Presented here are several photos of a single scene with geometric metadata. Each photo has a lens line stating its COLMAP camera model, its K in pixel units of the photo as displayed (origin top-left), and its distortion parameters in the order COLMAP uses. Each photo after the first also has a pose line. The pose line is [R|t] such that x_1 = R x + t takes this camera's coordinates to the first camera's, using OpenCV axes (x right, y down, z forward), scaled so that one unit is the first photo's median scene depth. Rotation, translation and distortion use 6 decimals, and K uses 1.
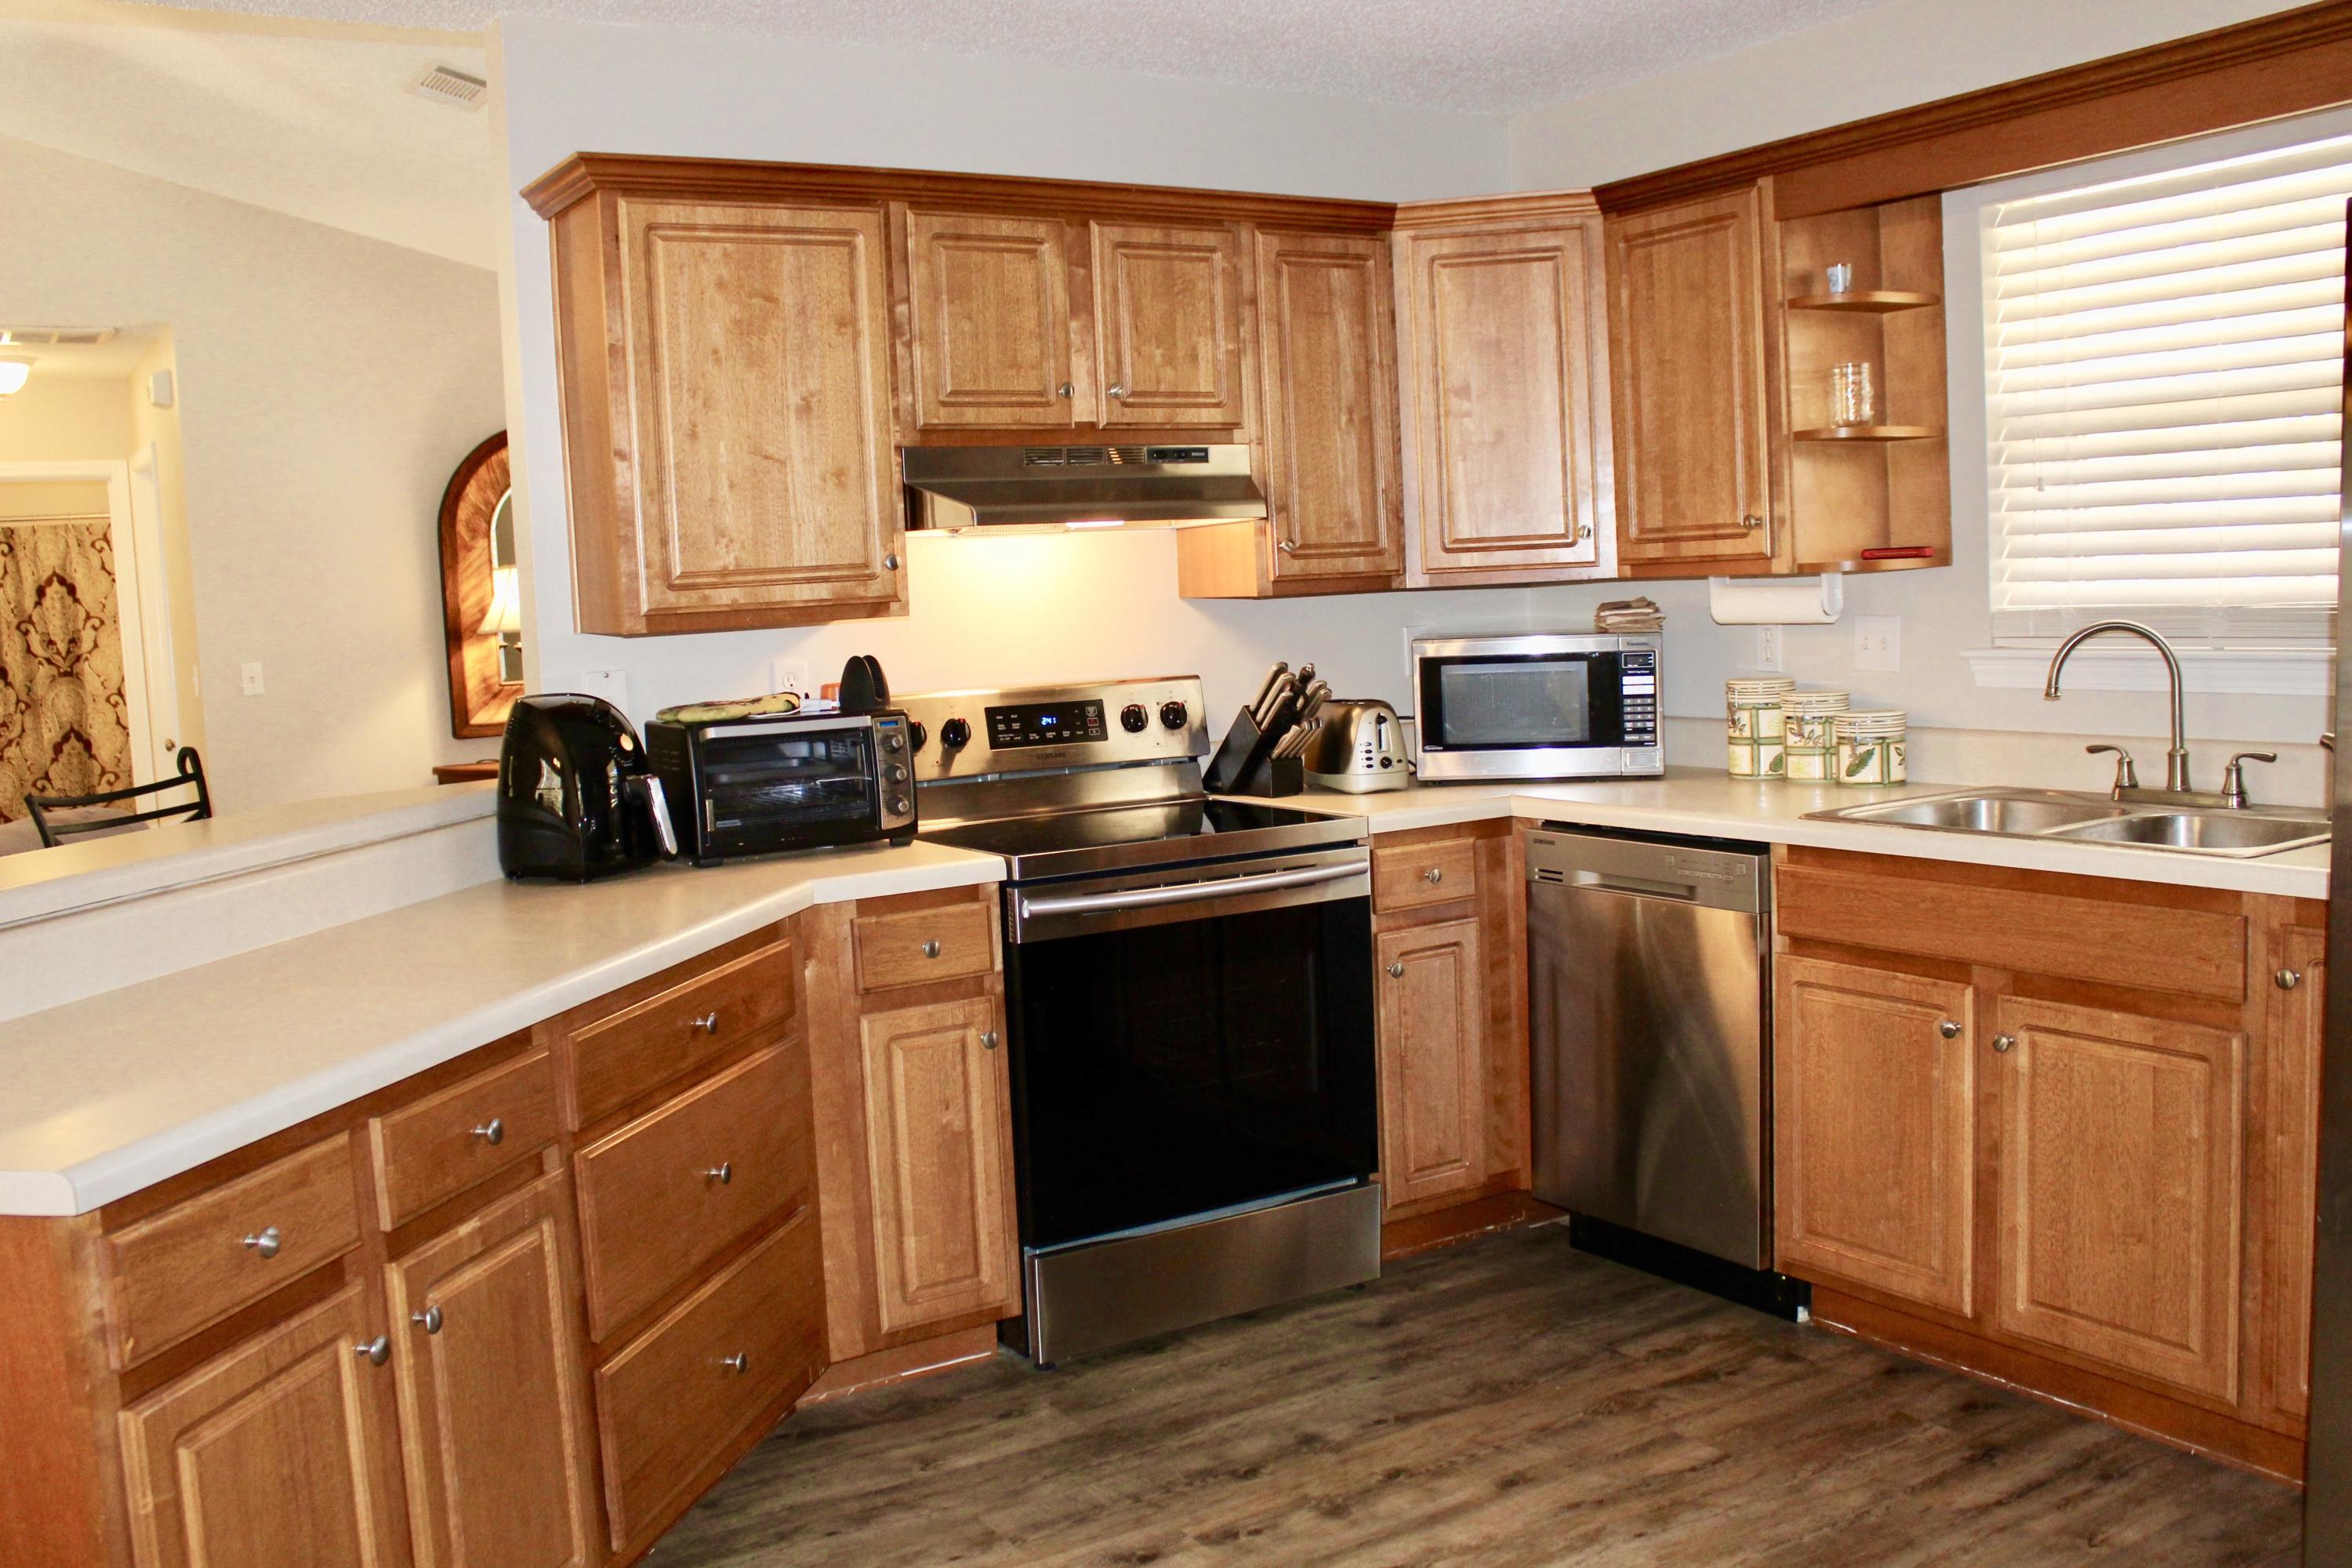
lens RADIAL K [[2098.0, 0, 1176.0], [0, 2098.0, 784.0], [0, 0, 1]] dist [-0.155199, 0.150337]
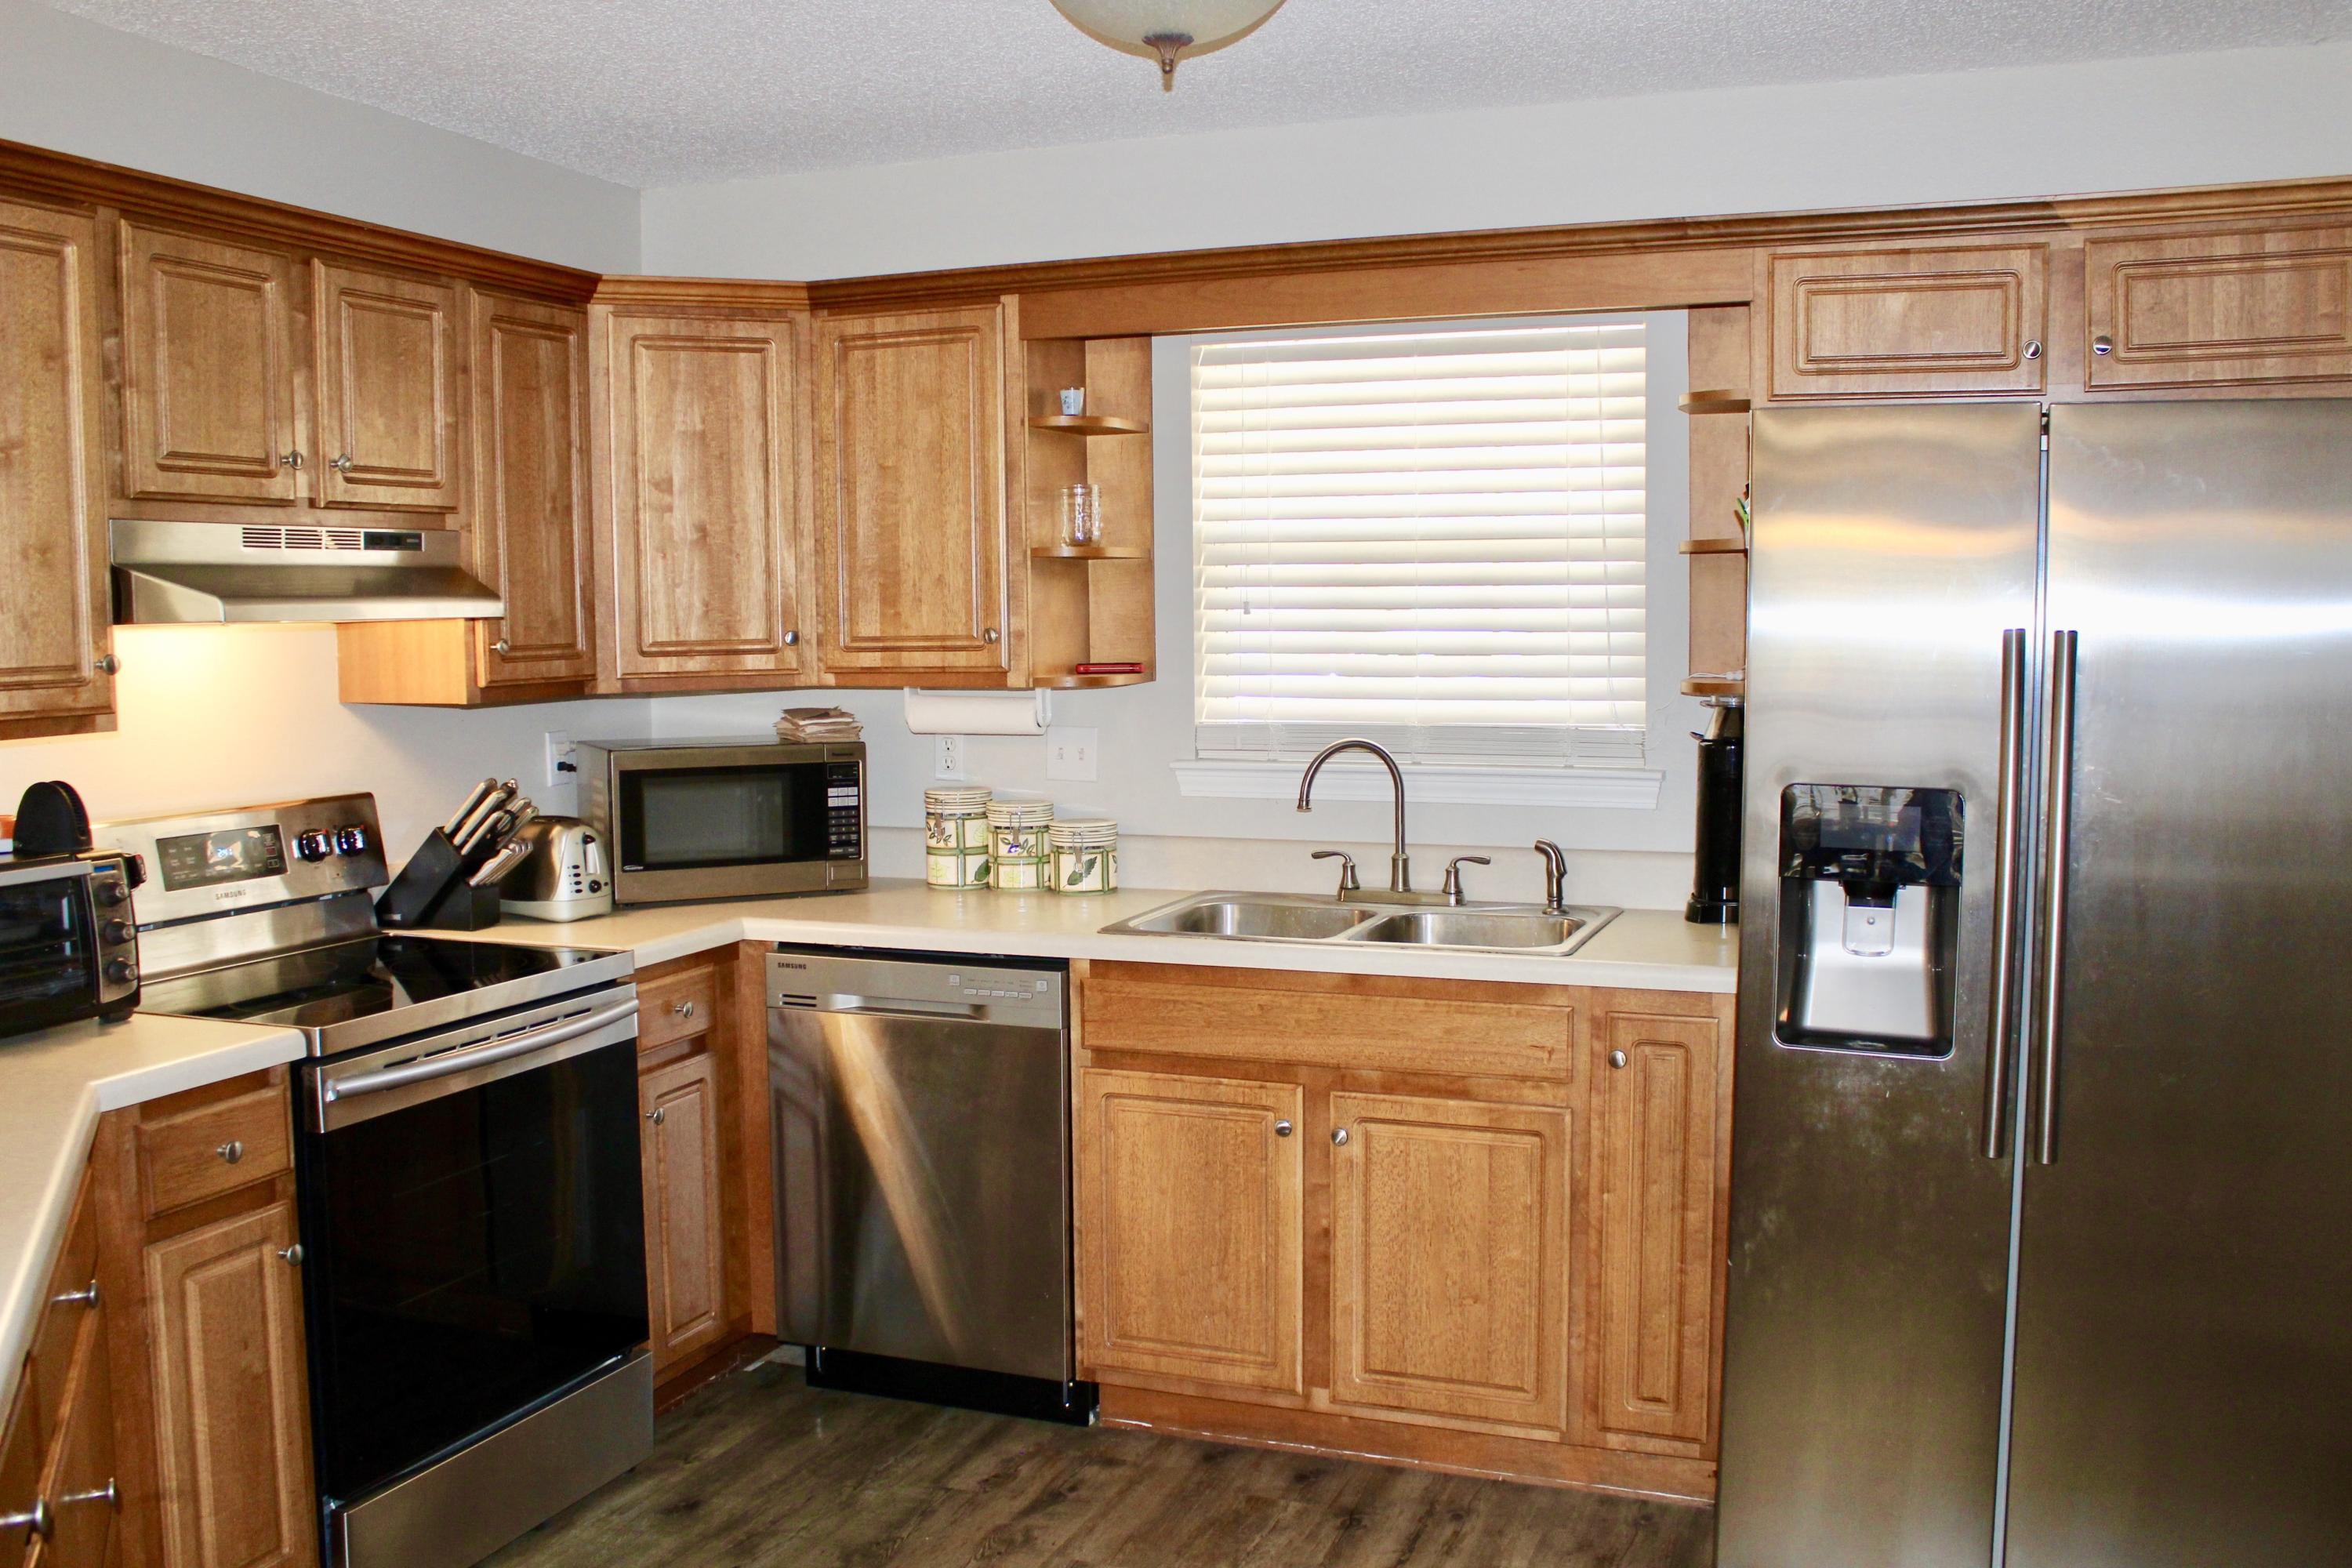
lens RADIAL K [[2098.0, 0, 1176.0], [0, 2098.0, 784.0], [0, 0, 1]] dist [-0.155199, 0.150337]
pose [[0.800960, -0.011739, 0.598602, -0.272071], [0.029719, 0.999355, -0.020167, -0.033282], [-0.597979, 0.033942, 0.800792, 0.143724]]
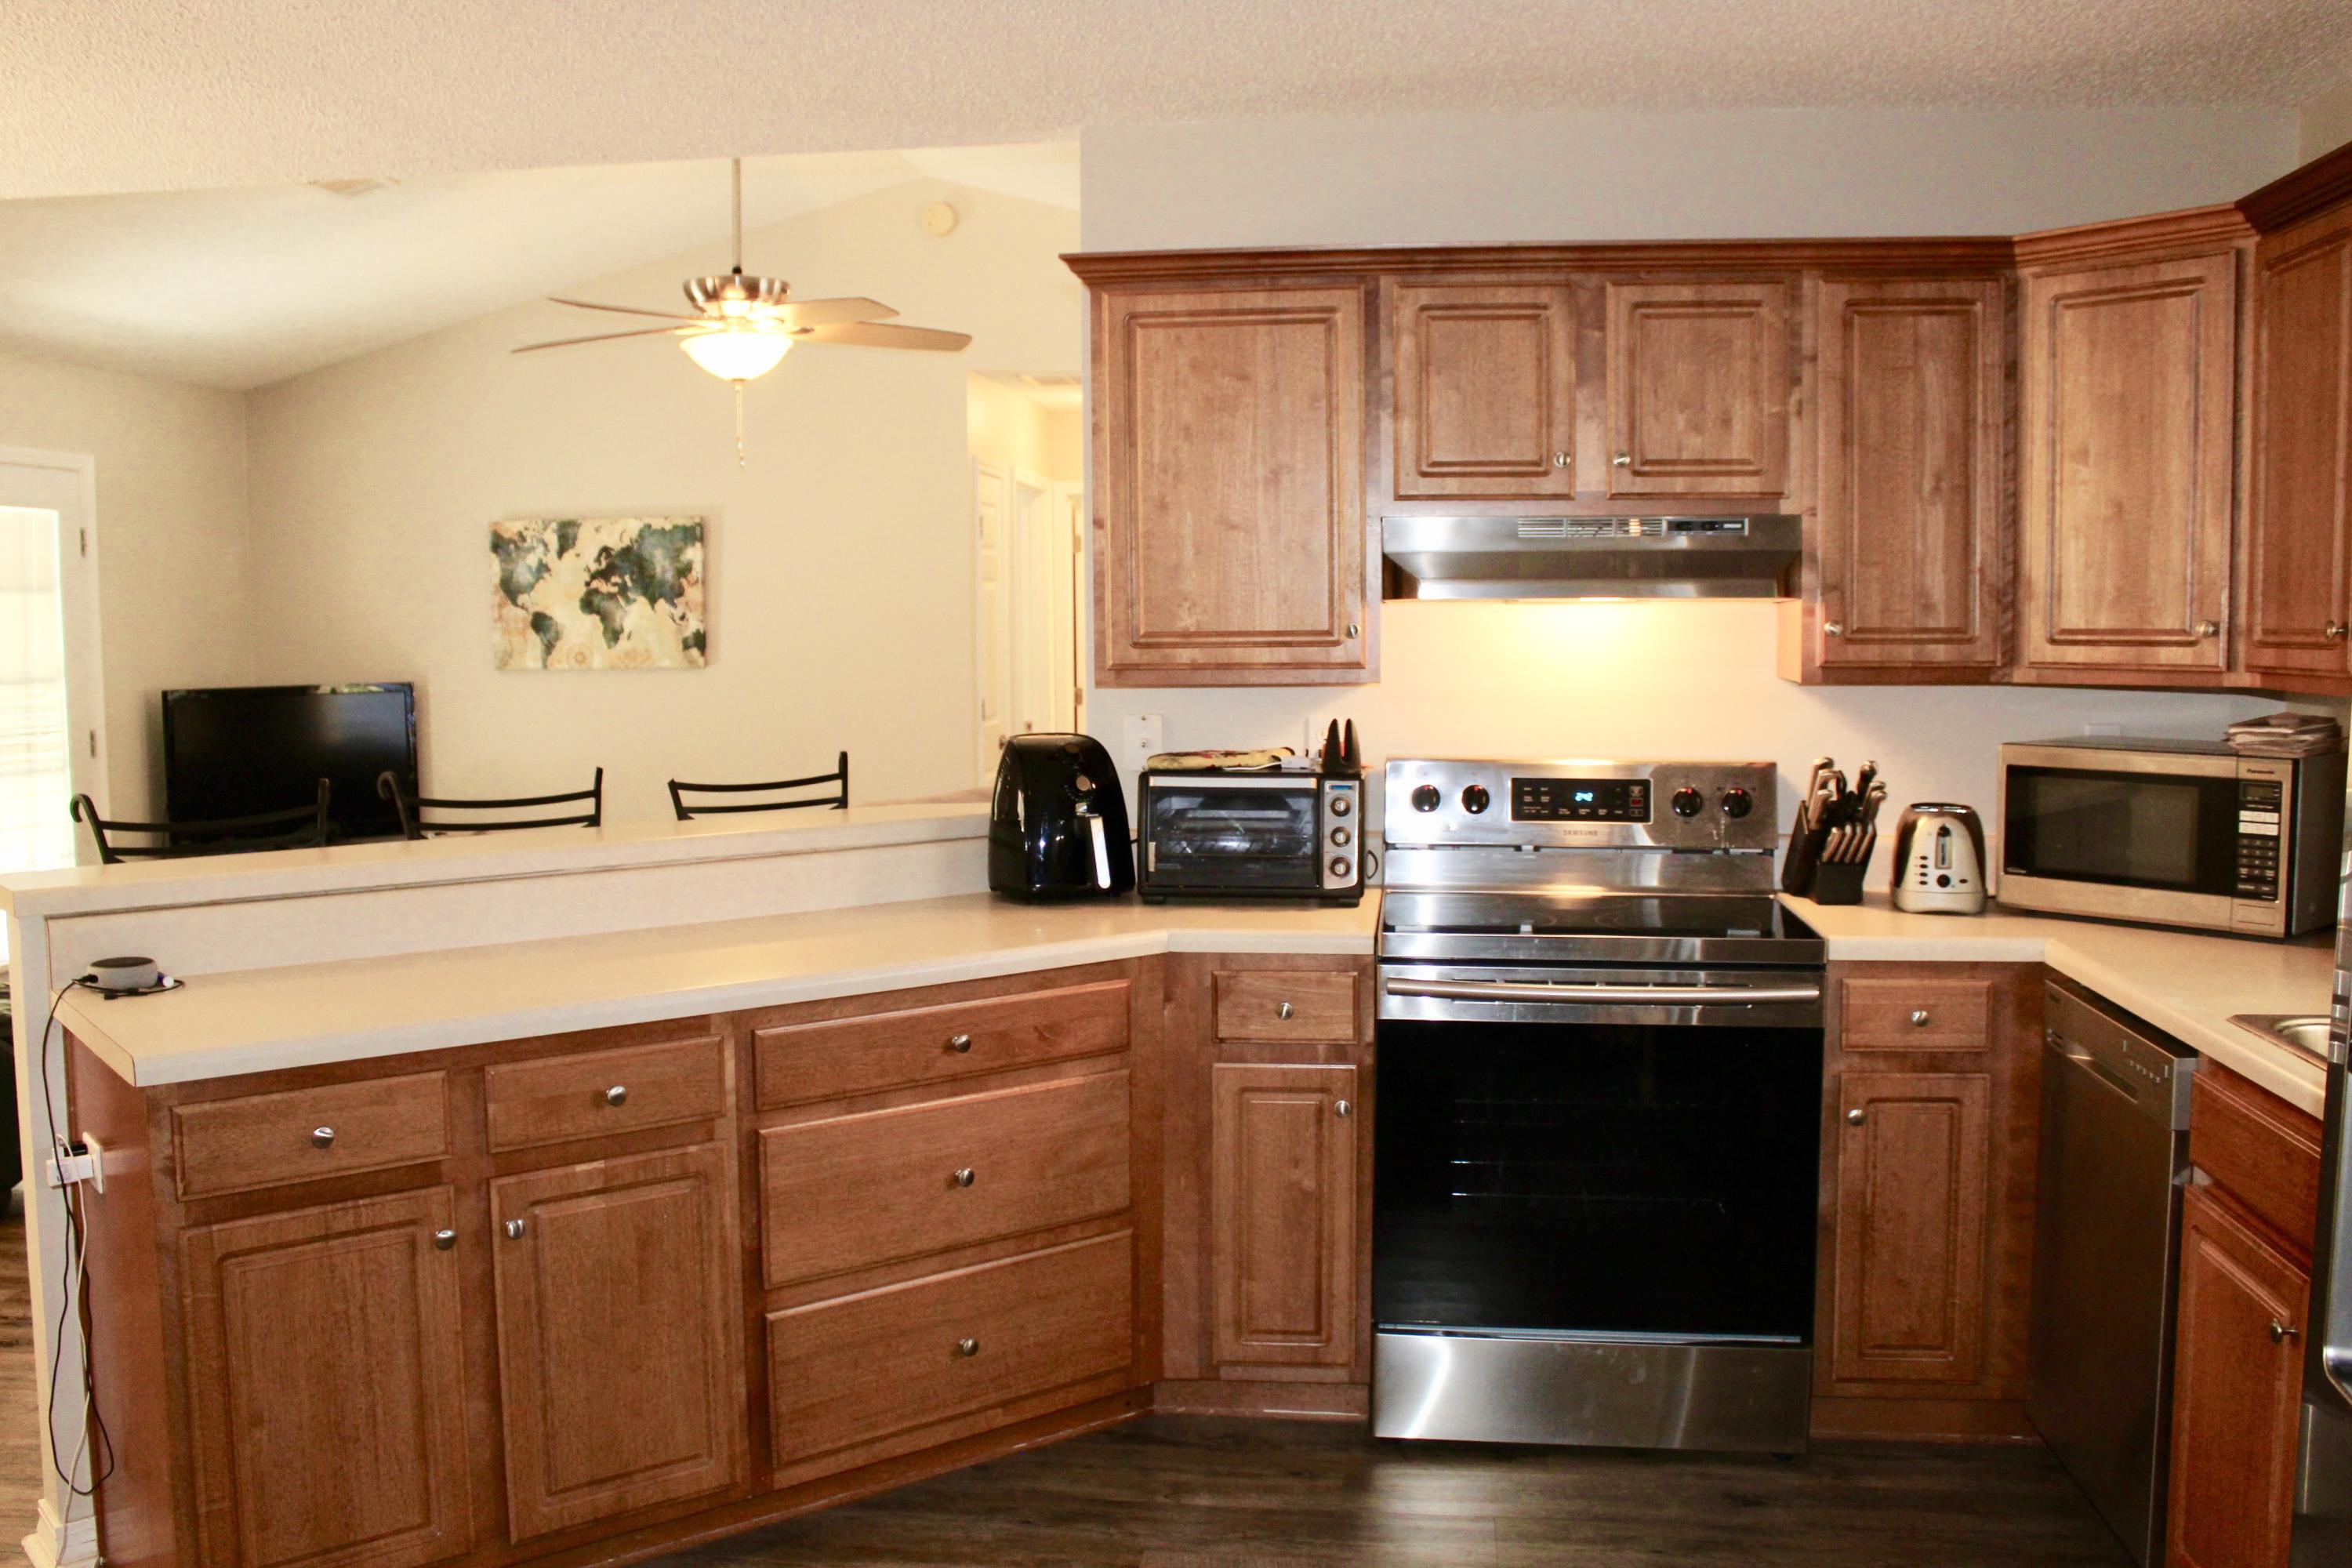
lens RADIAL K [[2098.0, 0, 1176.0], [0, 2098.0, 784.0], [0, 0, 1]] dist [-0.155199, 0.150337]
pose [[0.775050, 0.093624, -0.624925, 0.443210], [-0.090879, 0.995197, 0.036387, -0.060586], [0.625331, 0.028591, 0.779836, 0.147024]]
